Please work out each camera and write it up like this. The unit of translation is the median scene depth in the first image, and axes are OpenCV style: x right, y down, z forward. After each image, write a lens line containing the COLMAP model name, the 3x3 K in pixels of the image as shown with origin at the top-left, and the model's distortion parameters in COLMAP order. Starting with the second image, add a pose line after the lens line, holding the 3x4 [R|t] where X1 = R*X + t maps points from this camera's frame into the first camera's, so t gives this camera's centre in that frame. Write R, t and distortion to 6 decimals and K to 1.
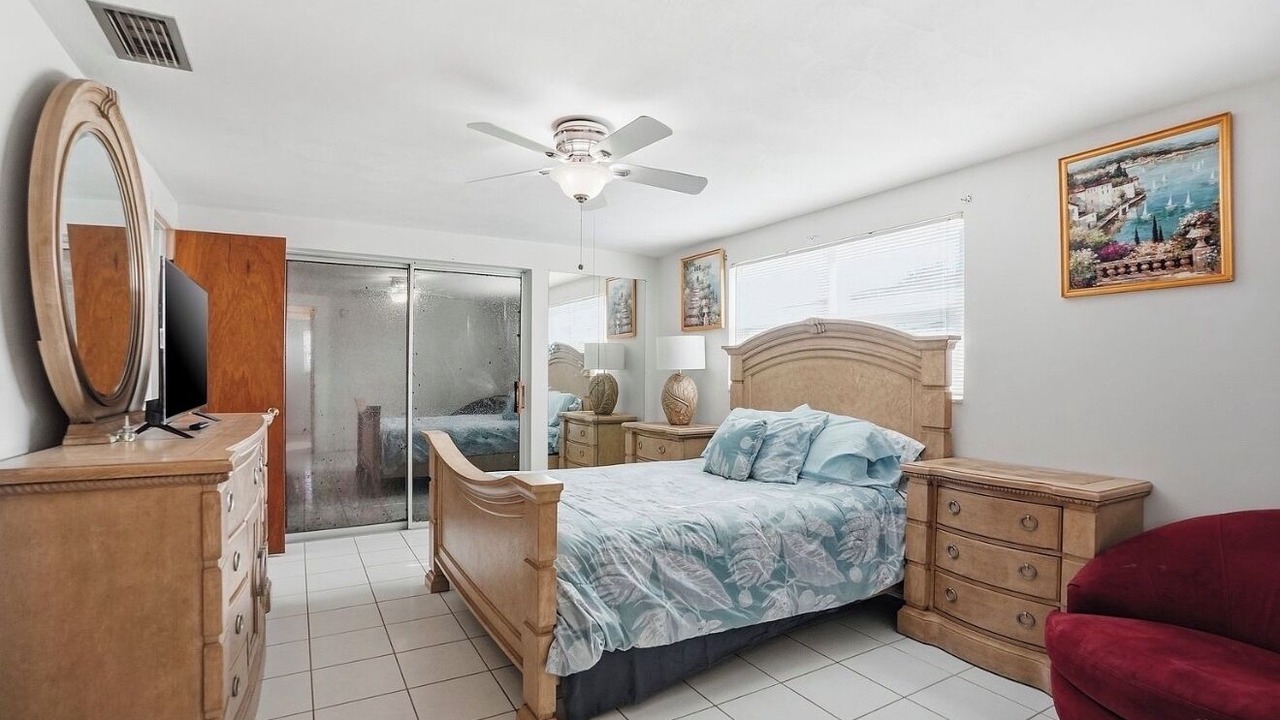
lens RADIAL K [[607.8, 0, 640.0], [0, 607.8, 360.0], [0, 0, 1]] dist [-0.068149, 0.030092]
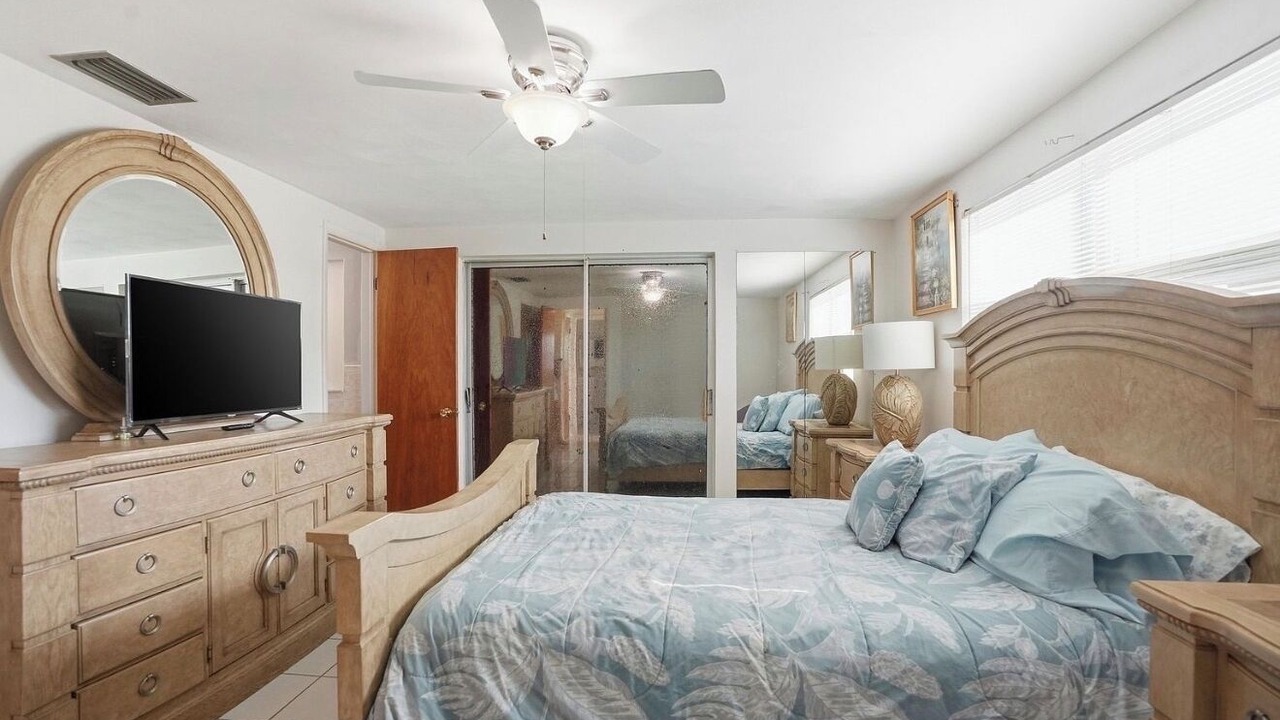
lens RADIAL K [[607.8, 0, 640.0], [0, 607.8, 360.0], [0, 0, 1]] dist [-0.068149, 0.030092]
pose [[0.817171, -0.012688, -0.576255, 0.343082], [0.014722, 0.999891, -0.001140, 0.001276], [0.576207, -0.007552, 0.817269, 0.374806]]
